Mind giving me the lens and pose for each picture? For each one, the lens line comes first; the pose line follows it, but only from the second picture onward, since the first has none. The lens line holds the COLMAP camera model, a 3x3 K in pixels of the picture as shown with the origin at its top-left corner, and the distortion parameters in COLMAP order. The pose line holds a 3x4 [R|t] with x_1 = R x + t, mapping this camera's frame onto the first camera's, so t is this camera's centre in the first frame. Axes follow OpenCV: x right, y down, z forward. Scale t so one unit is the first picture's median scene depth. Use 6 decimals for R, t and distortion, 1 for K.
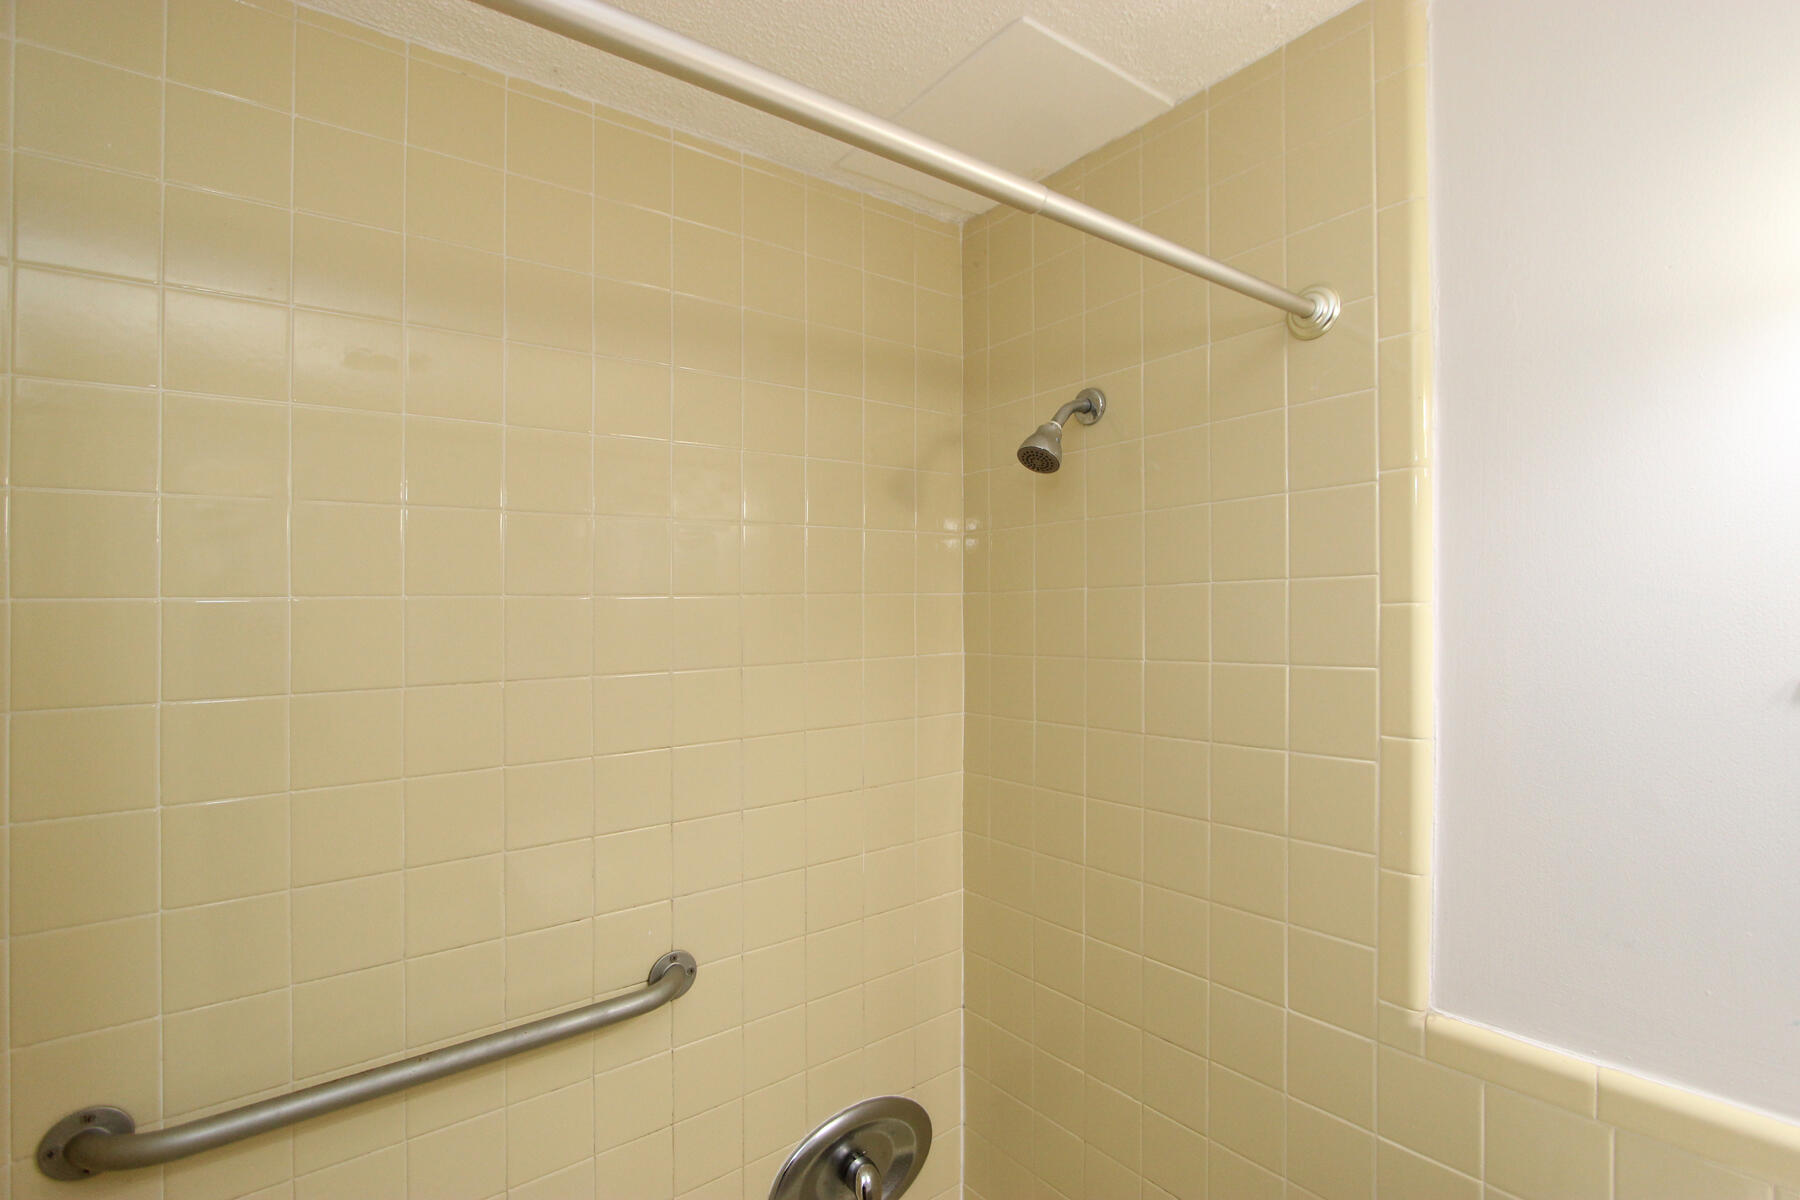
lens RADIAL K [[823.7, 0, 960.2], [0, 823.7, 639.5], [0, 0, 1]] dist [-0.019373, 0.002023]
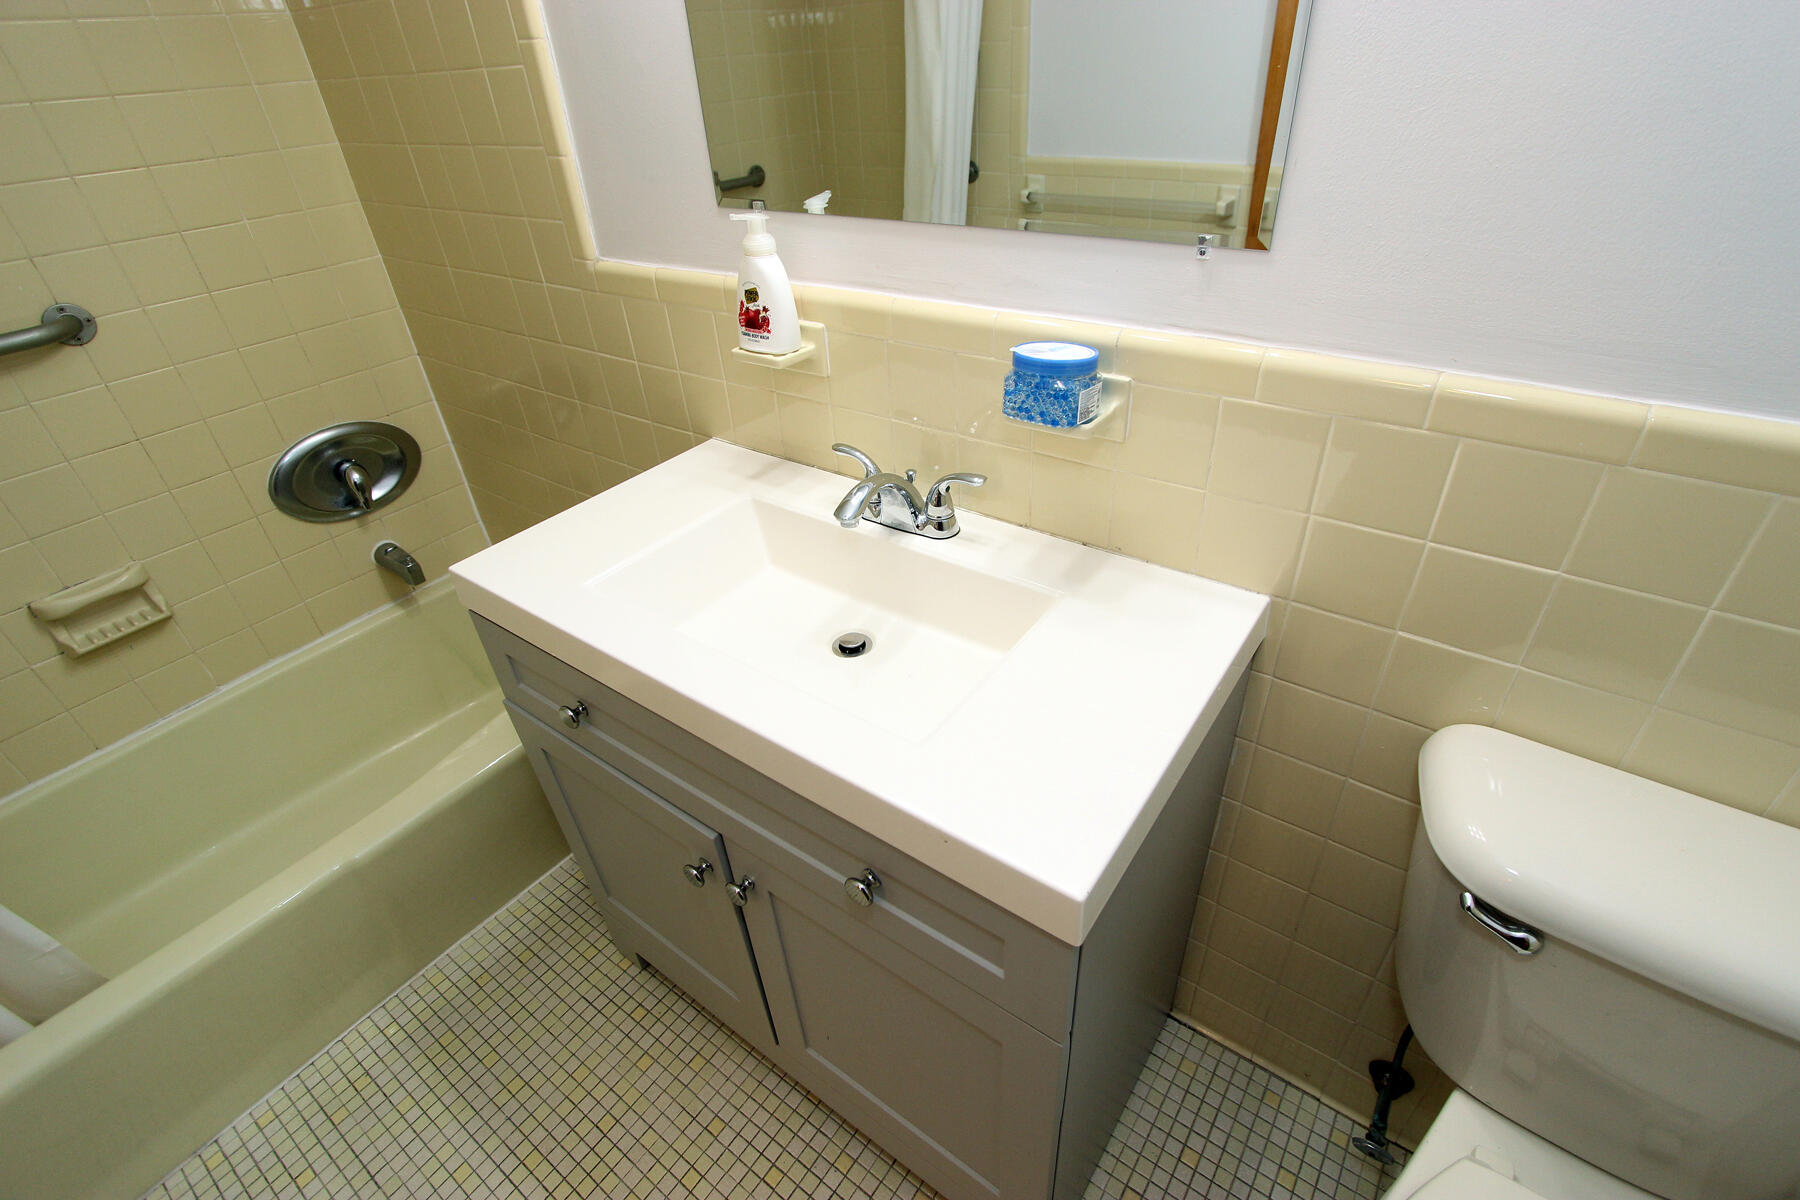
lens RADIAL K [[823.7, 0, 930.5], [0, 823.7, 603.9], [0, 0, 1]] dist [-0.019373, 0.002023]
pose [[0.969419, -0.174985, 0.172068, 0.681785], [0.052970, 0.833805, 0.549512, 0.163419], [-0.239627, -0.523593, 0.817575, -0.594118]]
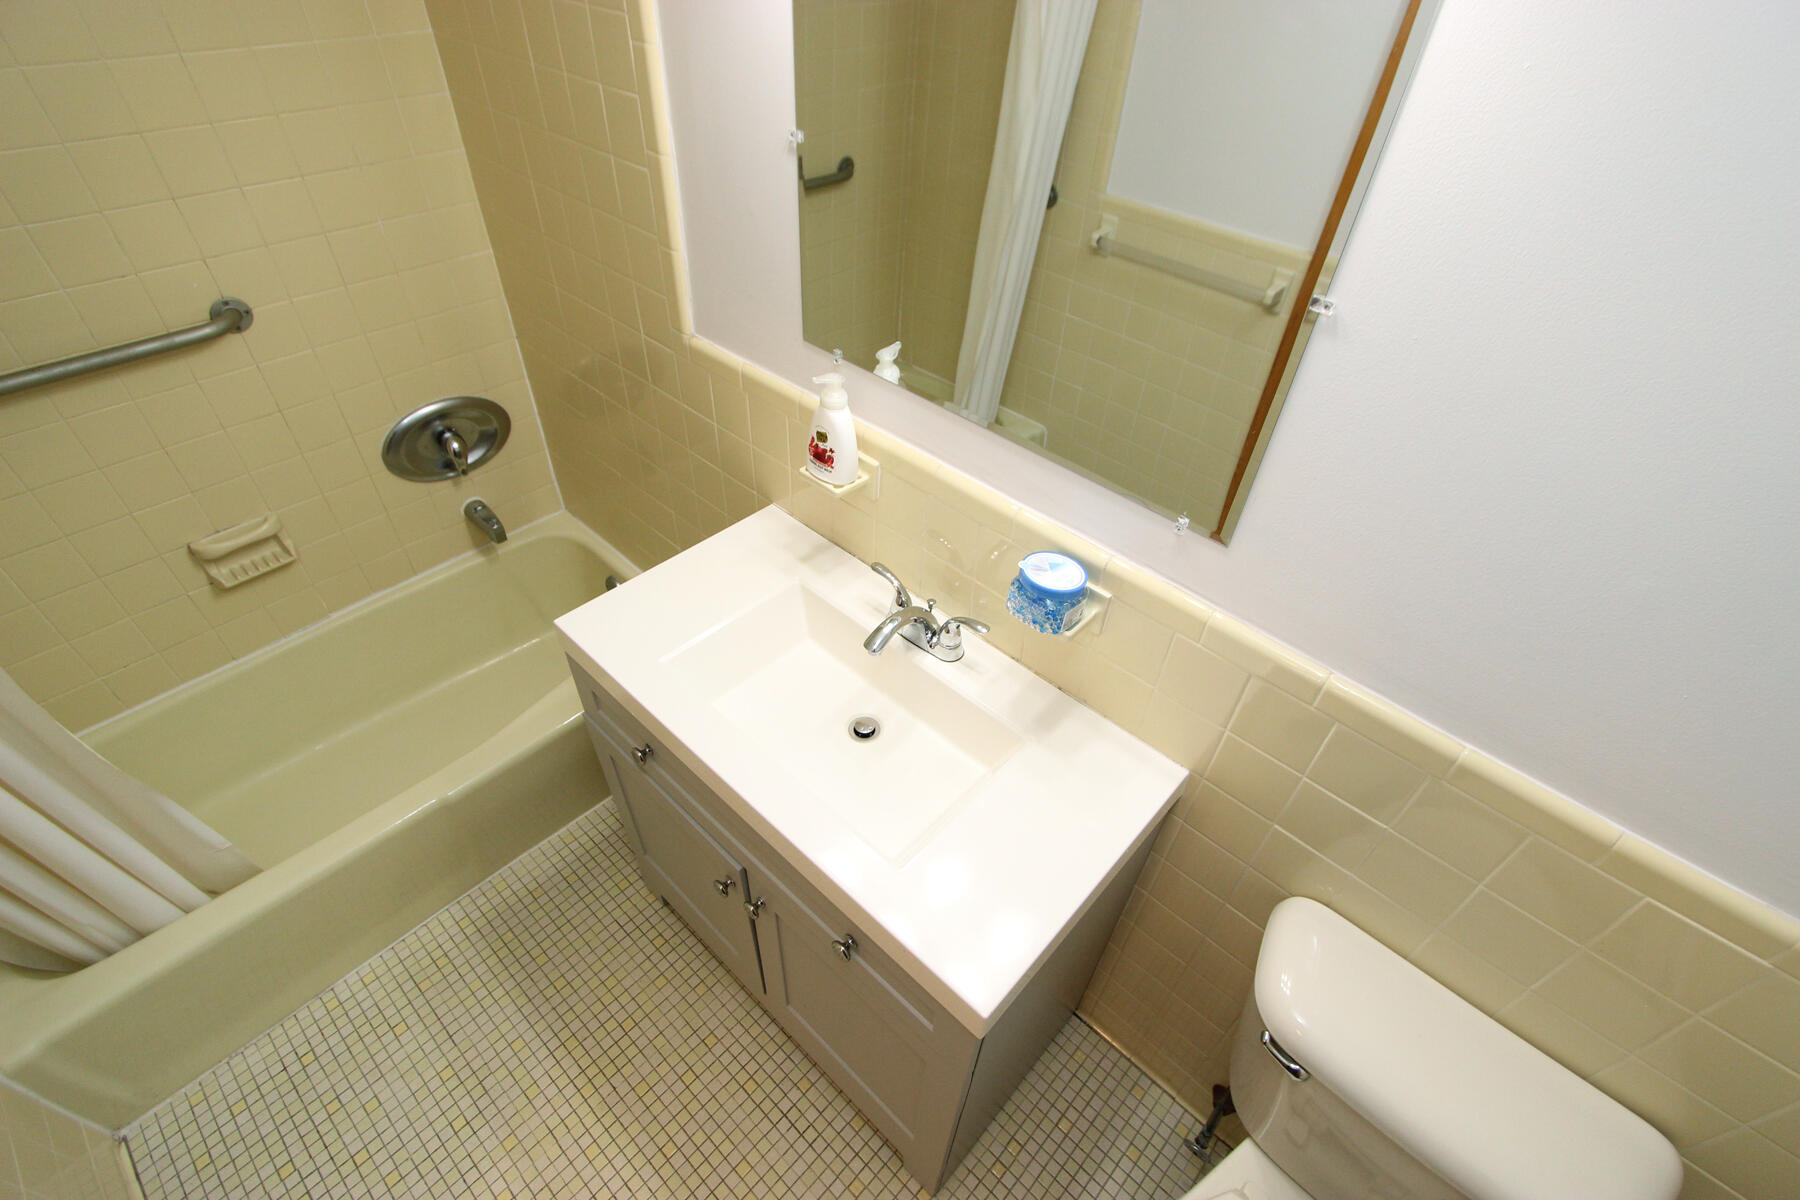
lens RADIAL K [[823.7, 0, 930.5], [0, 823.7, 618.9], [0, 0, 1]] dist [-0.019373, 0.002023]
pose [[0.990375, -0.045241, 0.130807, 0.696369], [-0.054436, 0.741589, 0.668643, -0.231293], [-0.127255, -0.669328, 0.731988, -0.599256]]
